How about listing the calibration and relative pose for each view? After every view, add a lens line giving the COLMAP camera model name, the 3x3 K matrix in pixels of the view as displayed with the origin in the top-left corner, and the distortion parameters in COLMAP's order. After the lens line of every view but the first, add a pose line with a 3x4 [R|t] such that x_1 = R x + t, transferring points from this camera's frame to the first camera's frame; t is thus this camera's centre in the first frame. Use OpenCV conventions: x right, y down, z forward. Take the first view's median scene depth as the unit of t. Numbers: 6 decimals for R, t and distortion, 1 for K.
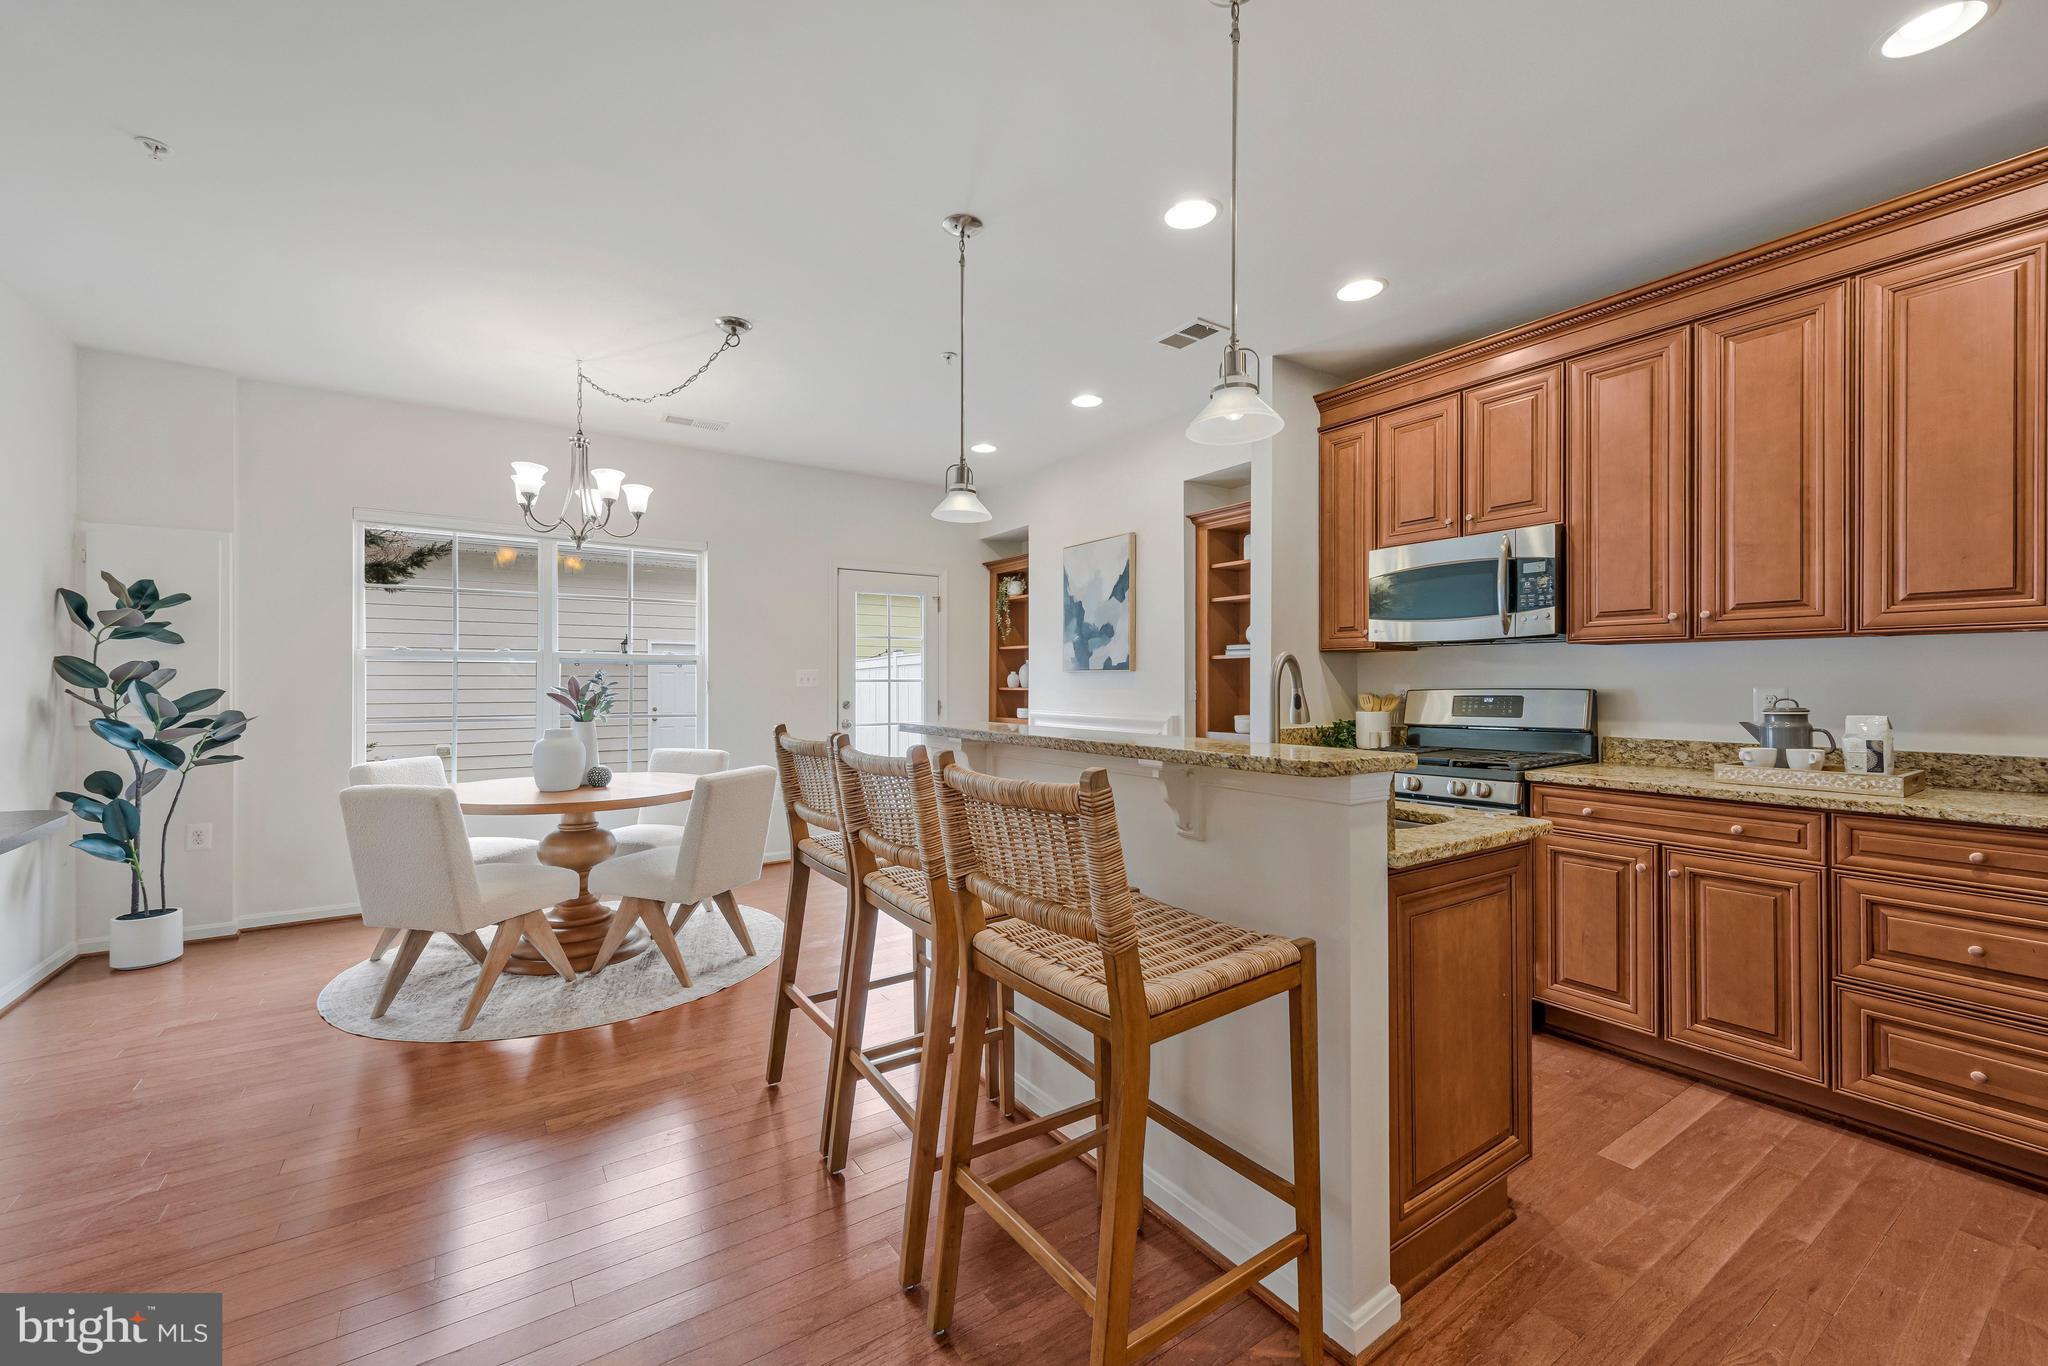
lens RADIAL K [[814.5, 0, 1018.7], [0, 814.5, 681.2], [0, 0, 1]] dist [0.005239, -0.002238]
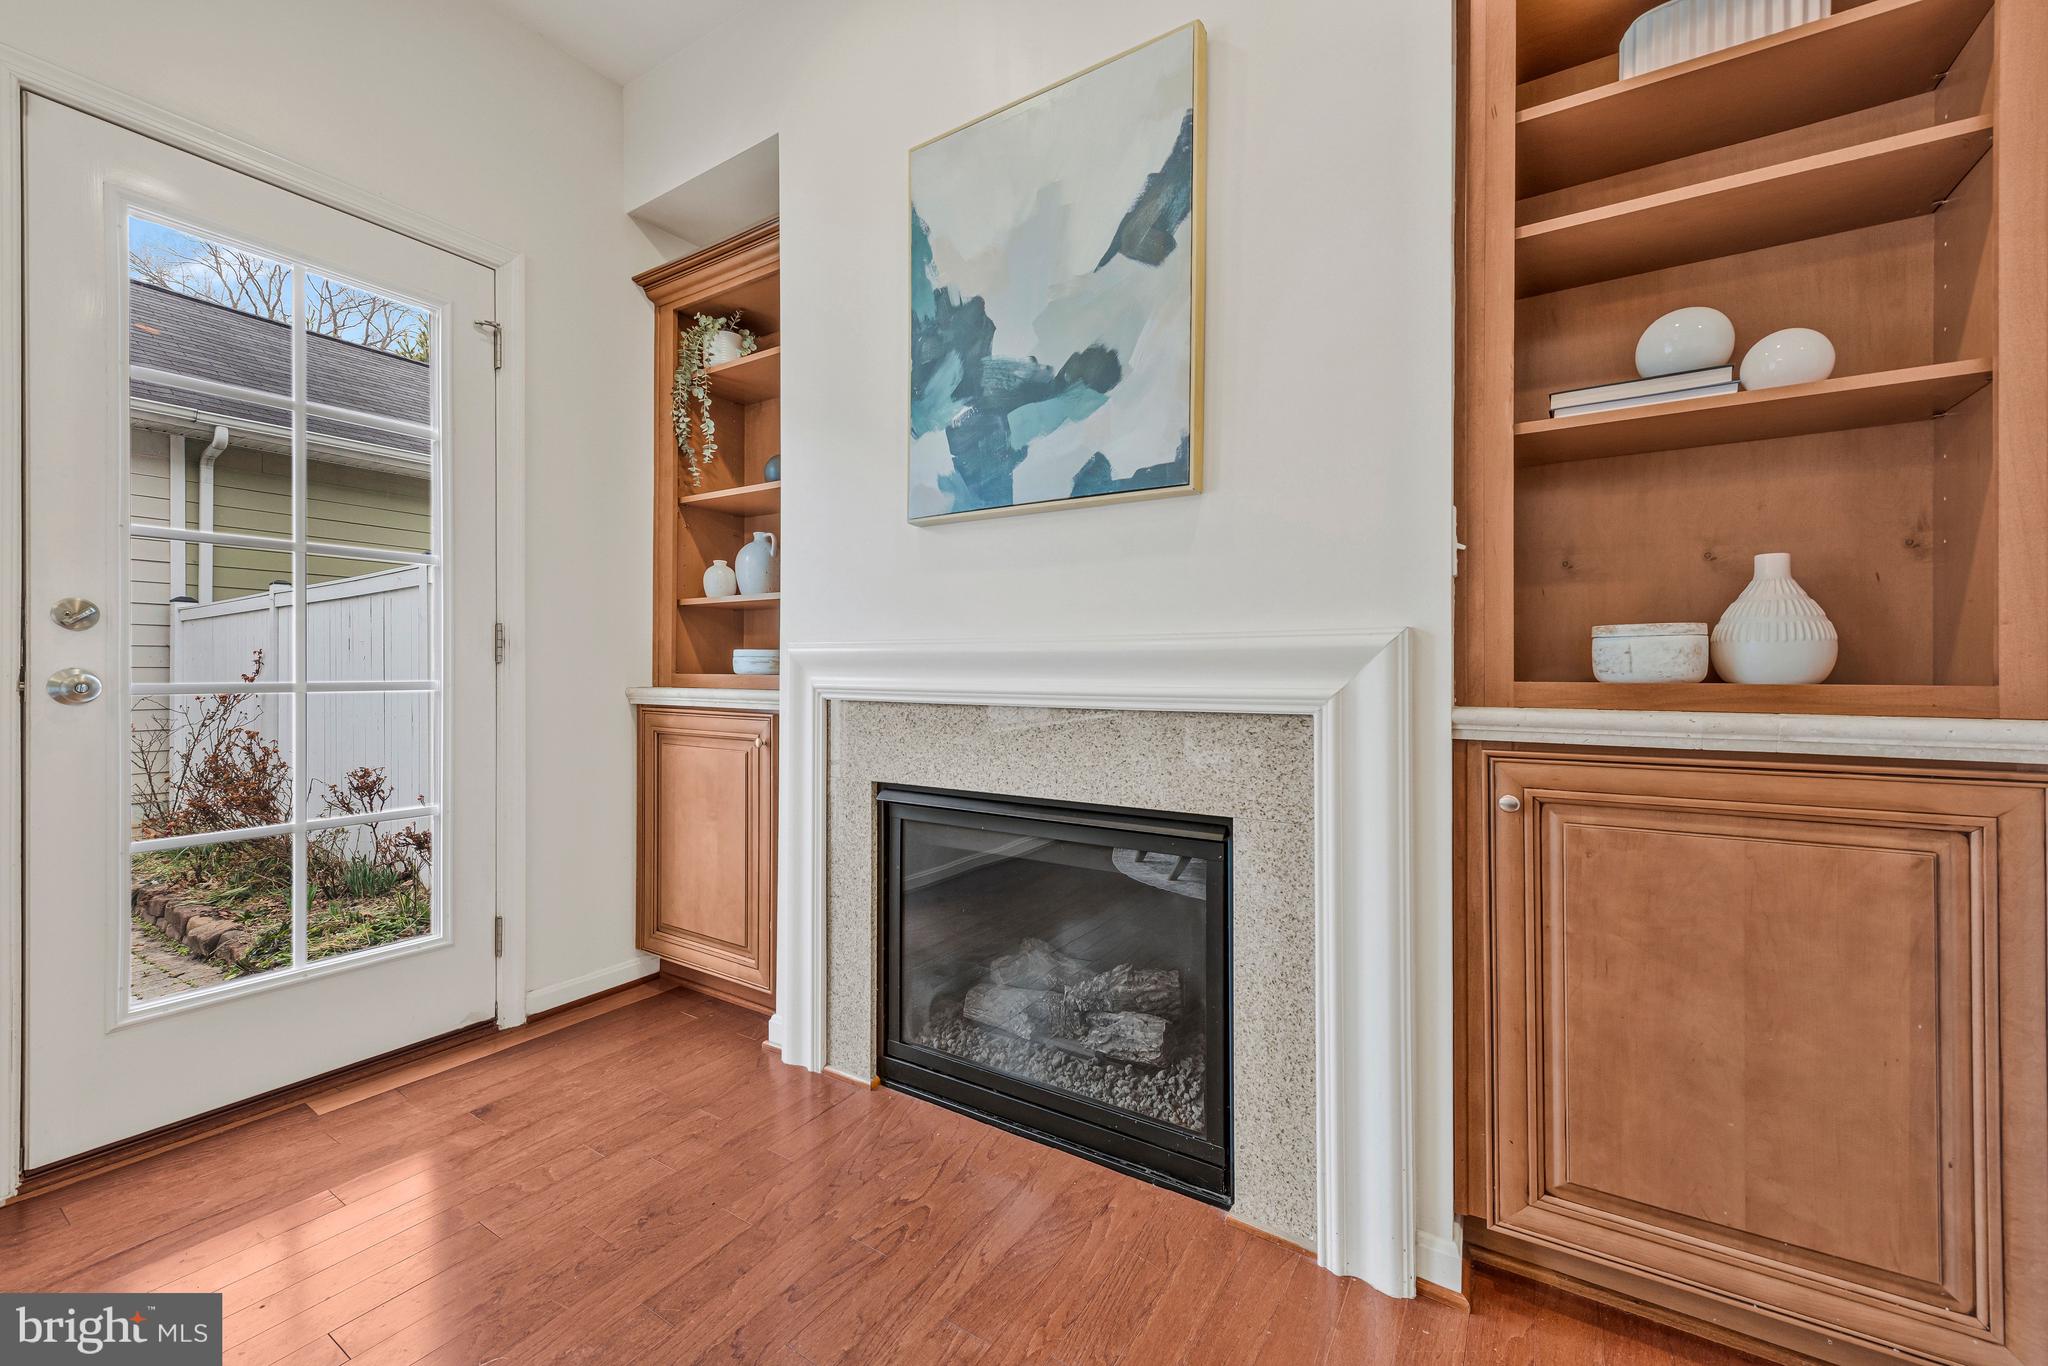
lens RADIAL K [[814.5, 0, 1022.4], [0, 814.5, 672.6], [0, 0, 1]] dist [0.005239, -0.002238]
pose [[0.914674, -0.000643, 0.404192, -0.053834], [-0.002505, 0.999971, 0.007261, 0.066493], [-0.404184, -0.007654, 0.914646, 0.932990]]
